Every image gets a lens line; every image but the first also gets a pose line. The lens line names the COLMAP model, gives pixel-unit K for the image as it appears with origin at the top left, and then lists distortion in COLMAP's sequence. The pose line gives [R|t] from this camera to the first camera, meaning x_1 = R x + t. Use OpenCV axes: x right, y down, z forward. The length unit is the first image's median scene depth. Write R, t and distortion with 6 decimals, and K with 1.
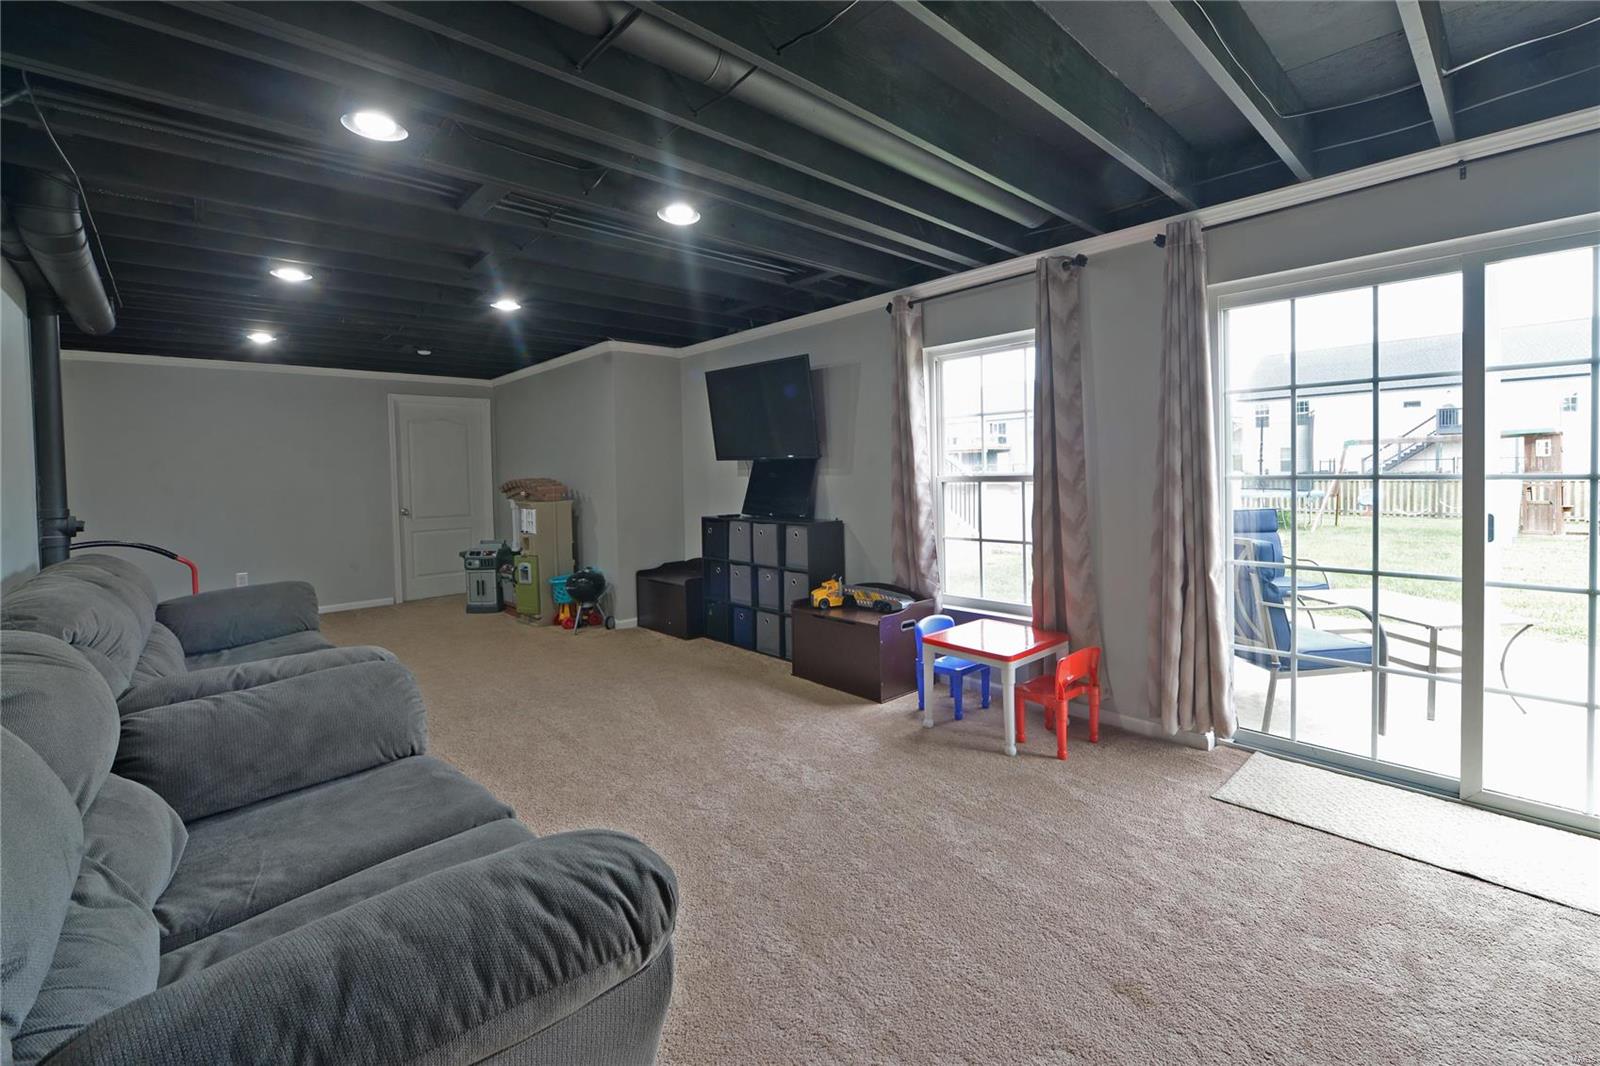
lens RADIAL K [[677.3, 0, 799.1], [0, 677.3, 479.0], [0, 0, 1]] dist [-0.000584, -0.000049]
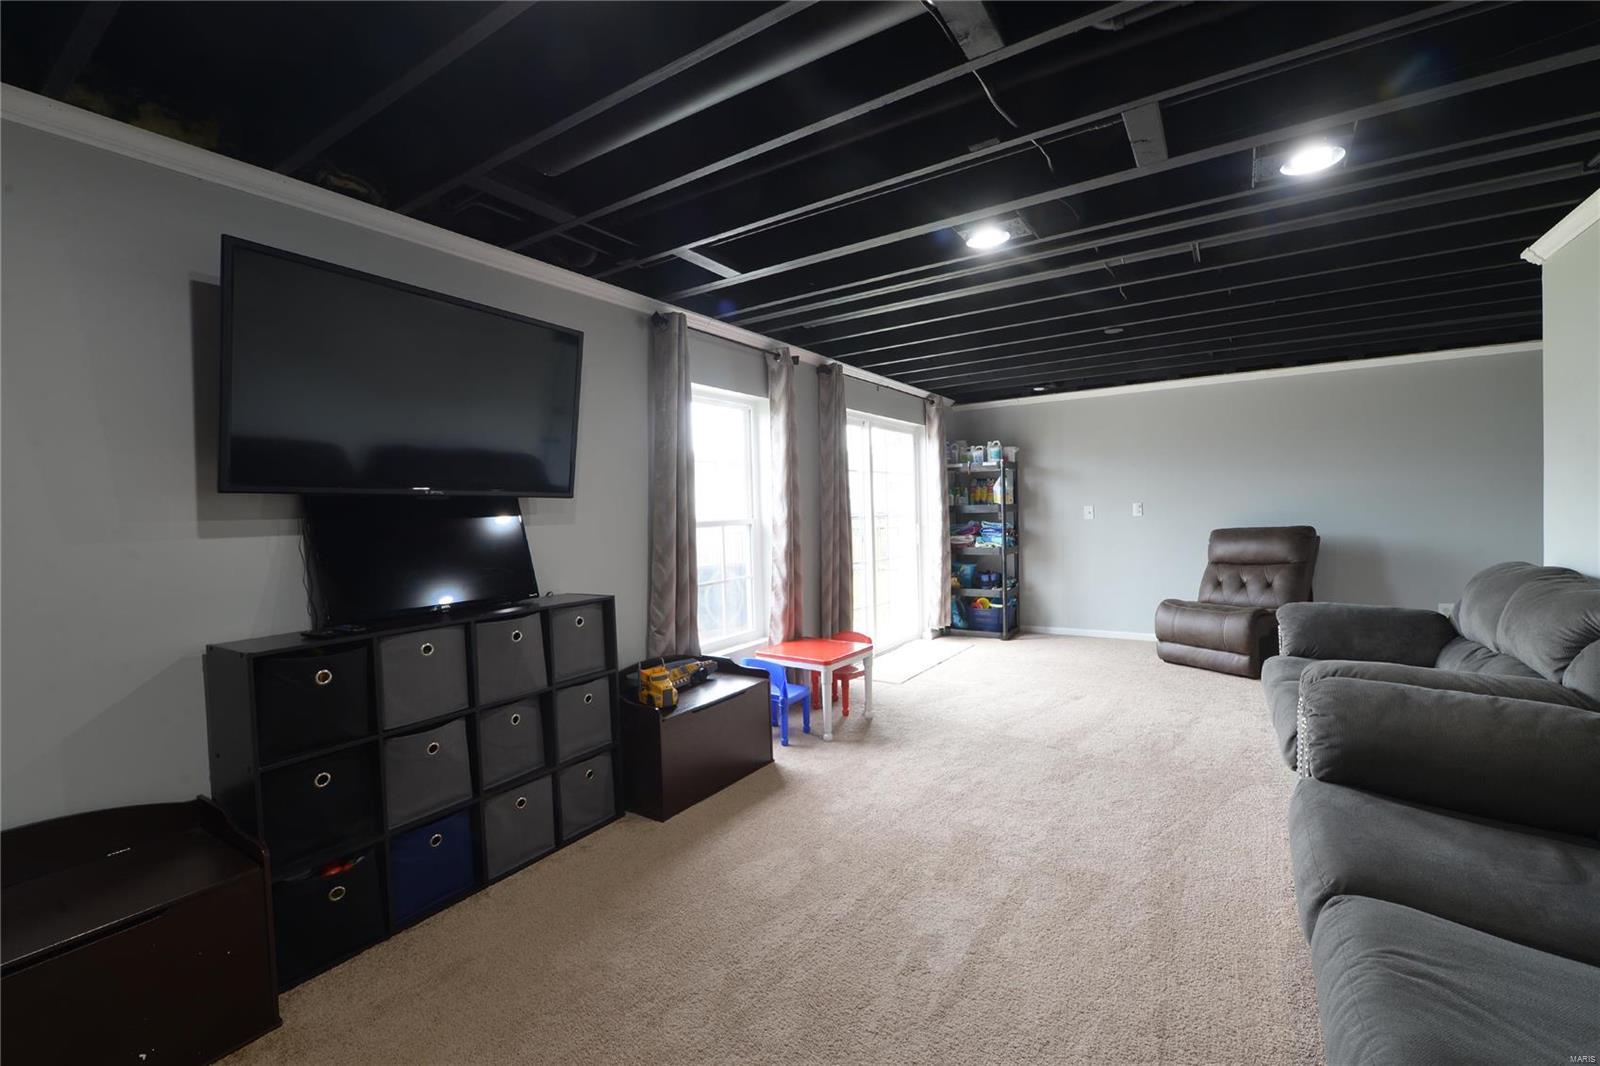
lens RADIAL K [[670.6, 0, 800.0], [0, 670.6, 533.0], [0, 0, 1]] dist [-0.000243, -0.000017]
pose [[-0.247267, -0.007733, 0.968917, -0.596681], [0.046253, 0.998734, 0.019774, -0.000991], [-0.967843, 0.049705, -0.246596, 0.887800]]
